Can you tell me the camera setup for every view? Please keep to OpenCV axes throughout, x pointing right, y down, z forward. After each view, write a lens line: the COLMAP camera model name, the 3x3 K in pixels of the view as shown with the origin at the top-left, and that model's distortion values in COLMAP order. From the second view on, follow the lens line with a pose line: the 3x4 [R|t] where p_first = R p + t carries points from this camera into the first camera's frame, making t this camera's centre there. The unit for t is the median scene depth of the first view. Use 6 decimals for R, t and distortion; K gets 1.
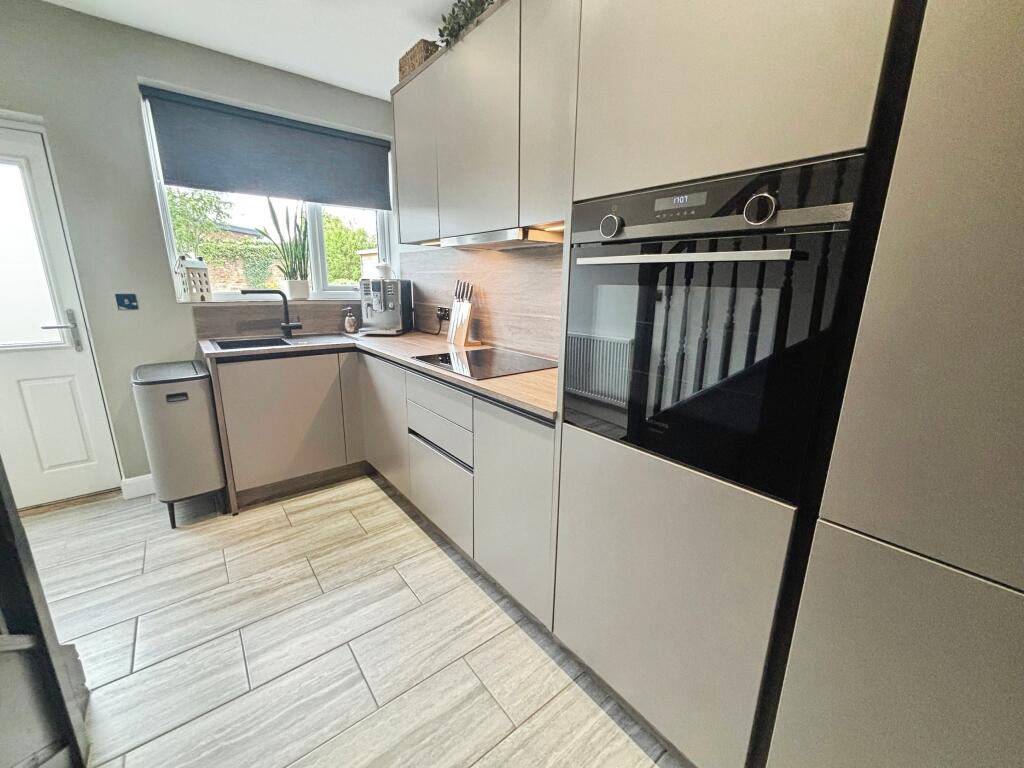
lens RADIAL K [[410.6, 0, 505.9], [0, 410.6, 415.1], [0, 0, 1]] dist [0.000124, -0.000104]
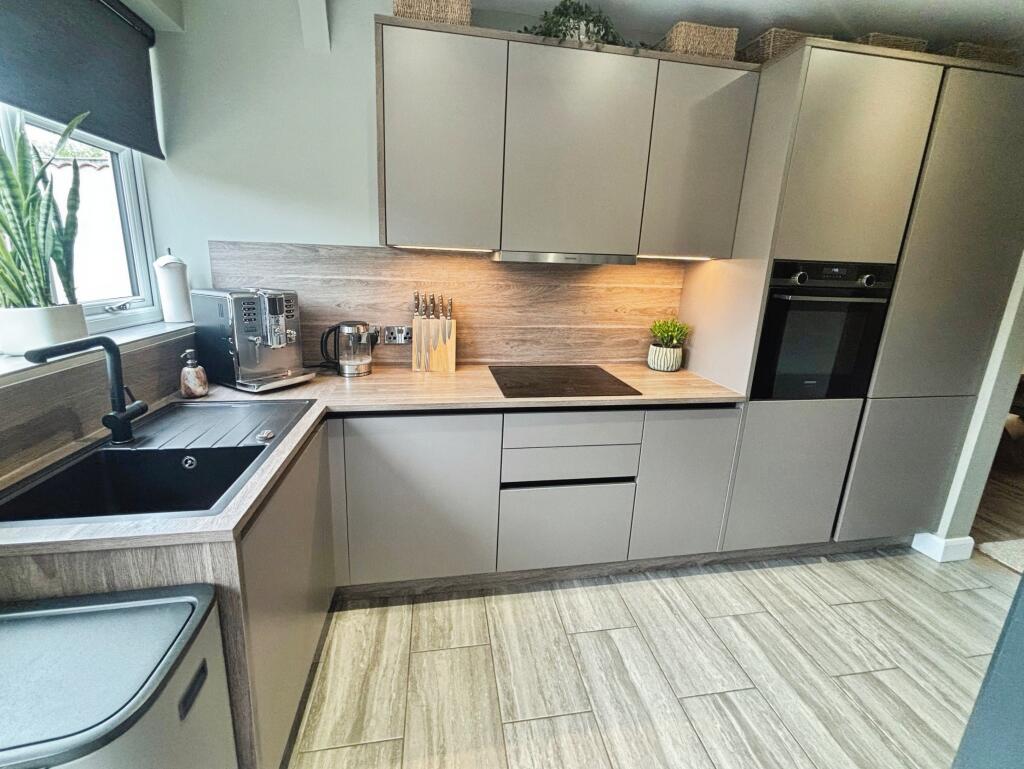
lens RADIAL K [[423.6, 0, 511.5], [0, 423.6, 392.1], [0, 0, 1]] dist [0.003461, -0.000162]
pose [[0.467994, -0.253033, 0.846732, -0.933645], [0.245122, 0.957706, 0.150715, -0.272829], [-0.849056, 0.137019, 0.510225, 0.569339]]
